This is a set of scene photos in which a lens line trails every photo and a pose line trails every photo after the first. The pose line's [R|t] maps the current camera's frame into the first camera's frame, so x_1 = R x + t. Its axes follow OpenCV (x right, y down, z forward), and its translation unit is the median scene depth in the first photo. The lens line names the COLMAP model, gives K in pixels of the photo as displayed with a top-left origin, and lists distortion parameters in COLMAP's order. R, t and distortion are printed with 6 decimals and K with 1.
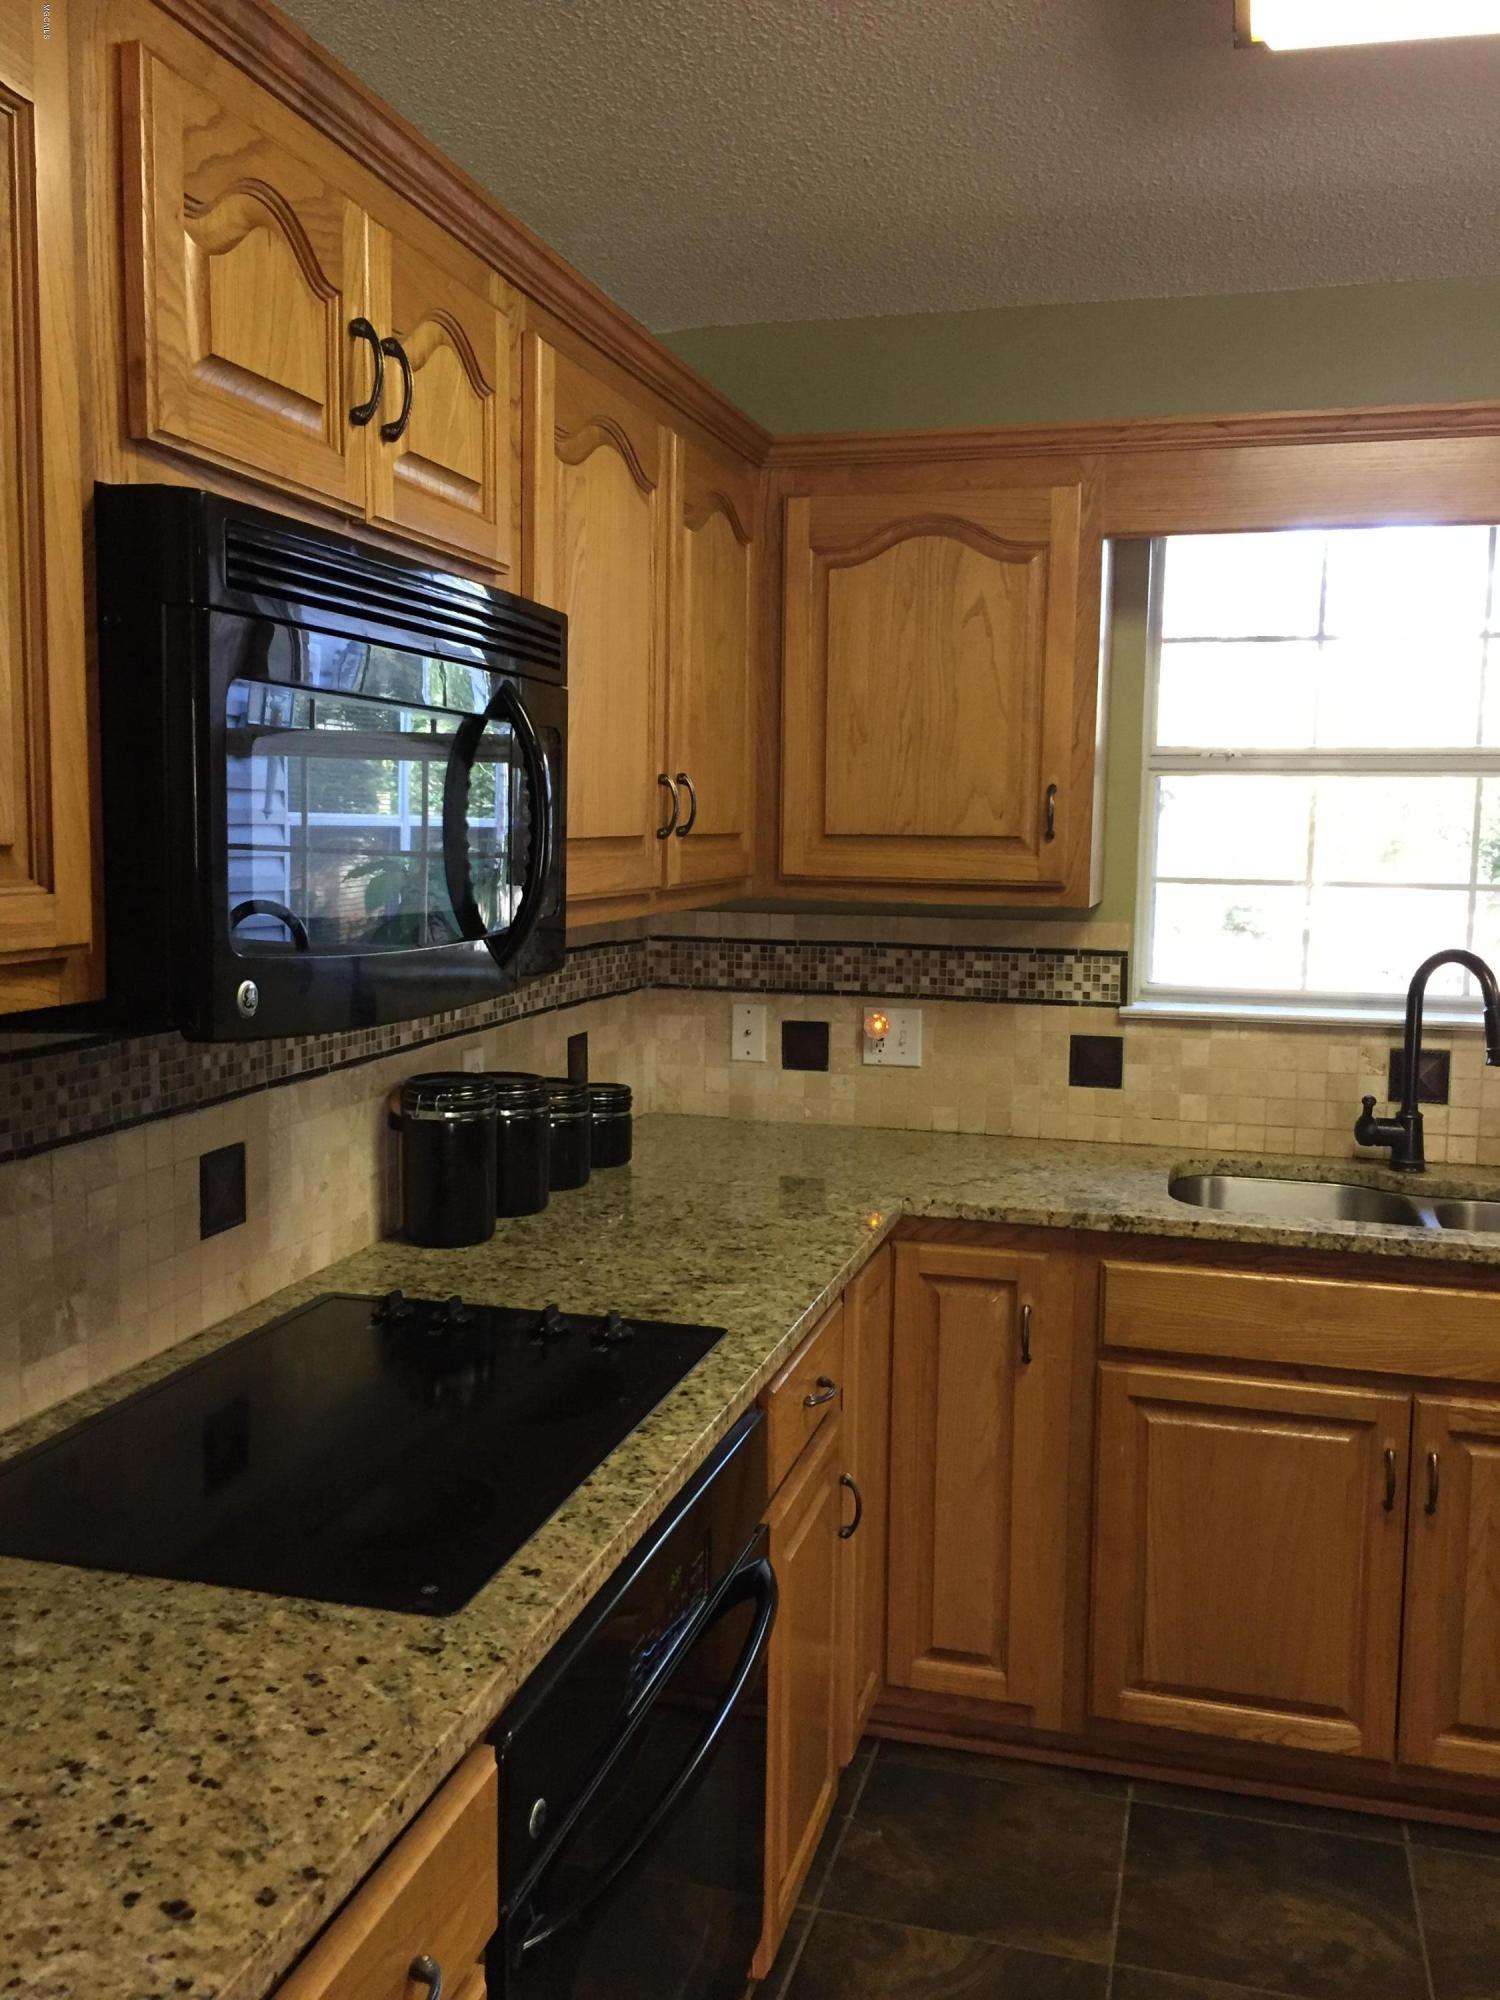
lens RADIAL K [[1704.6, 0, 755.0], [0, 1704.6, 994.4], [0, 0, 1]] dist [0.076472, -0.095095]
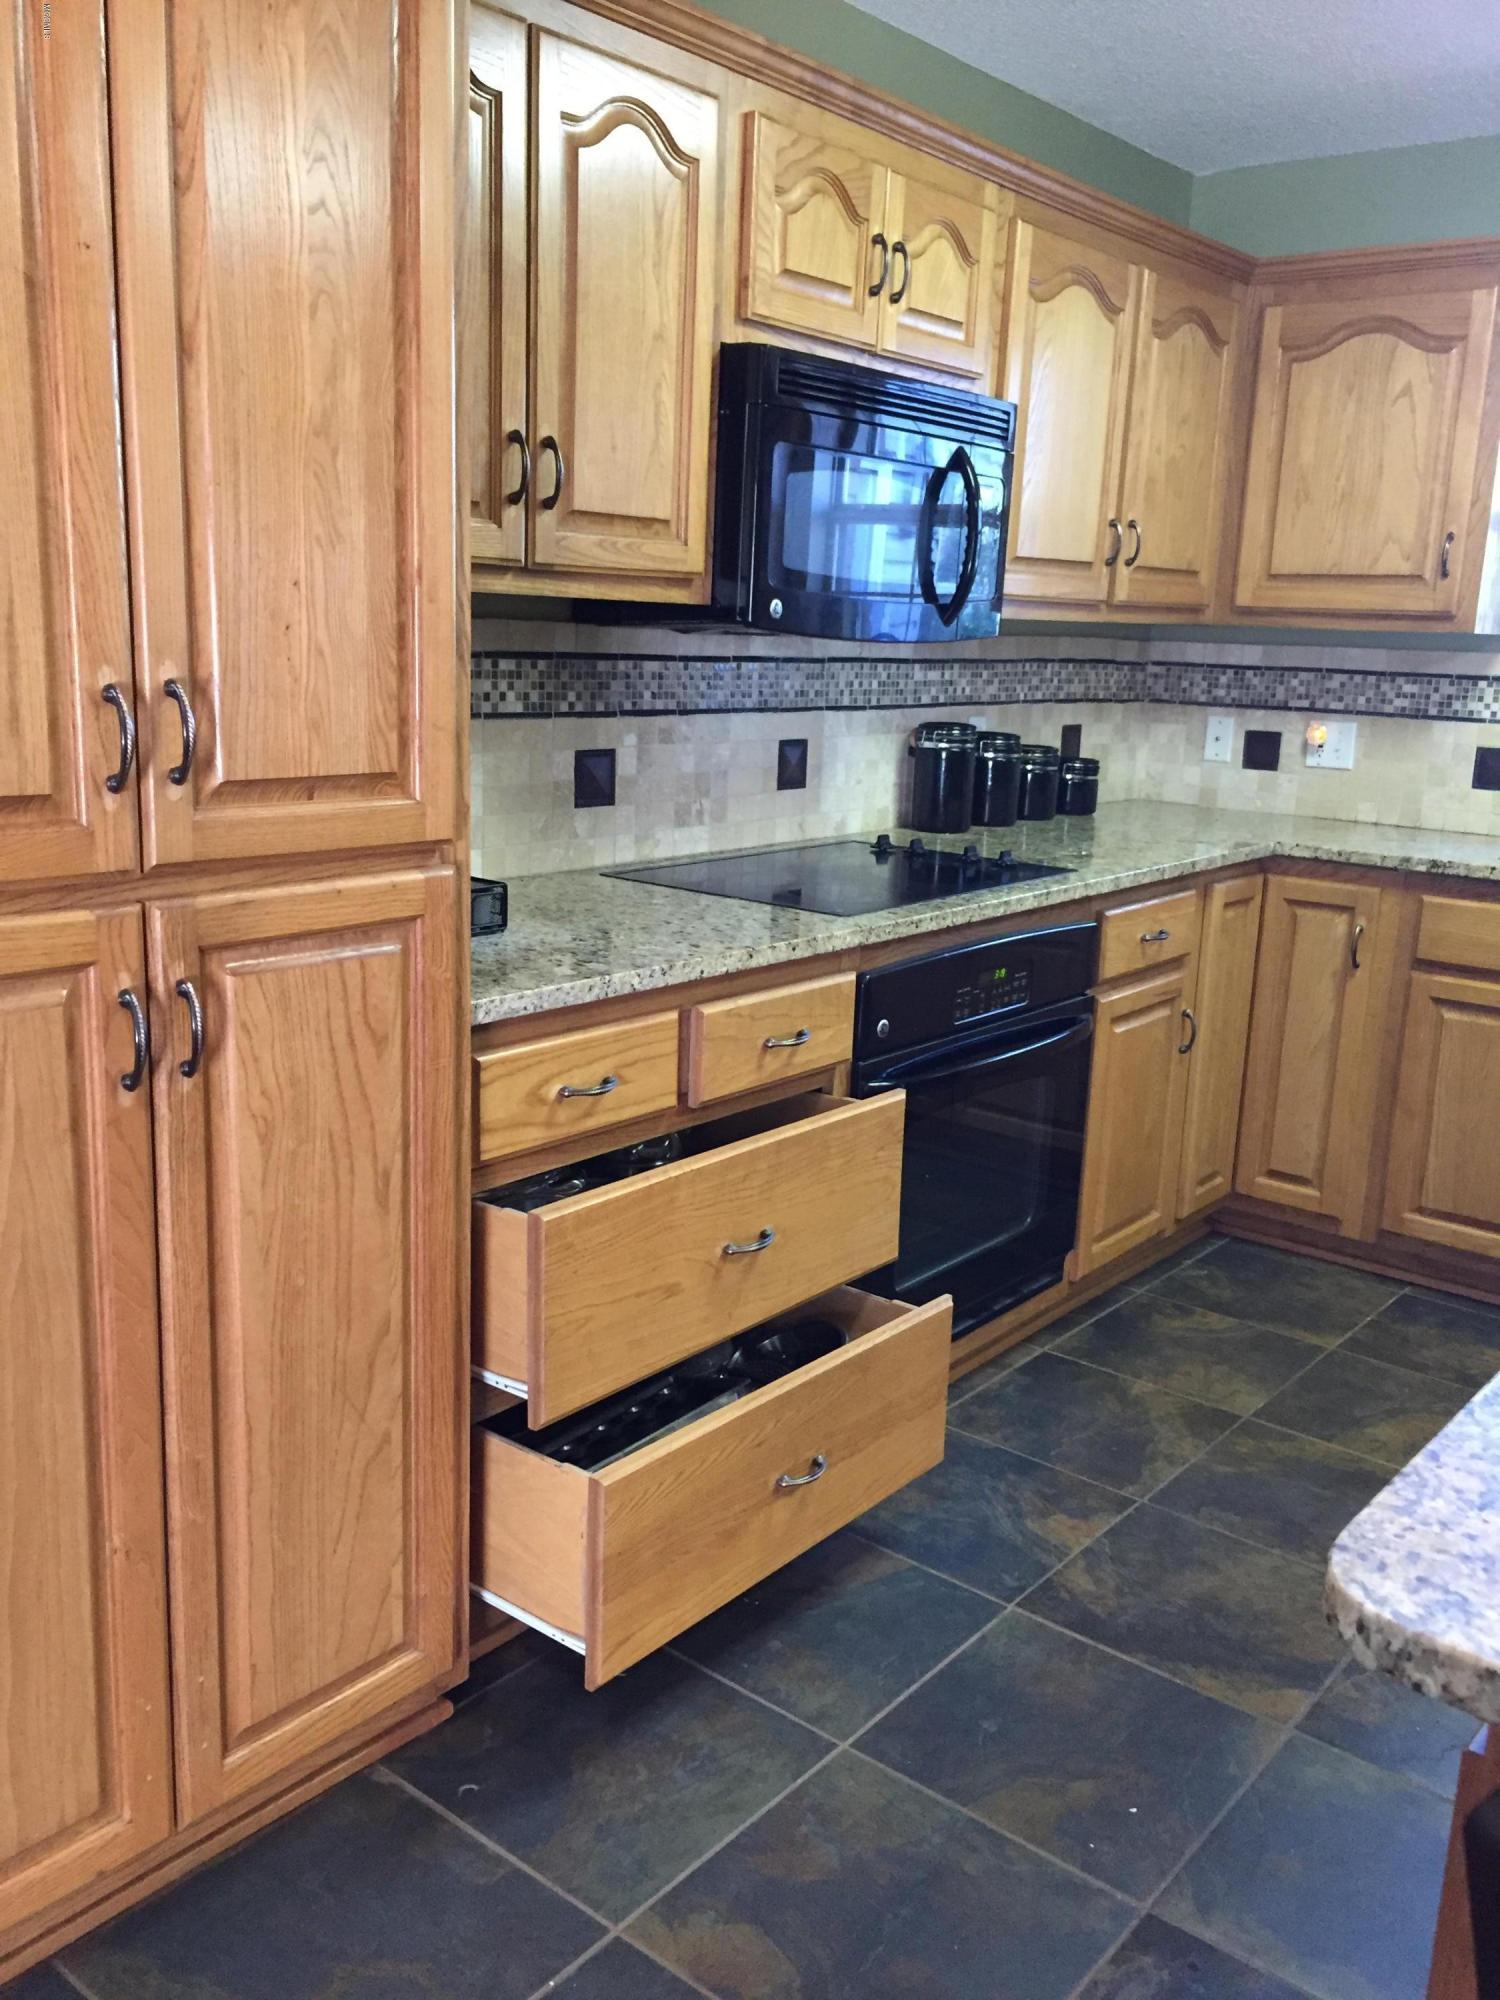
lens RADIAL K [[1704.6, 0, 756.2], [0, 1704.6, 996.2], [0, 0, 1]] dist [0.076472, -0.095095]
pose [[0.916892, 0.107723, -0.384323, 0.273639], [-0.066369, 0.990634, 0.119329, 0.117412], [0.393578, -0.083905, 0.915454, -0.478465]]
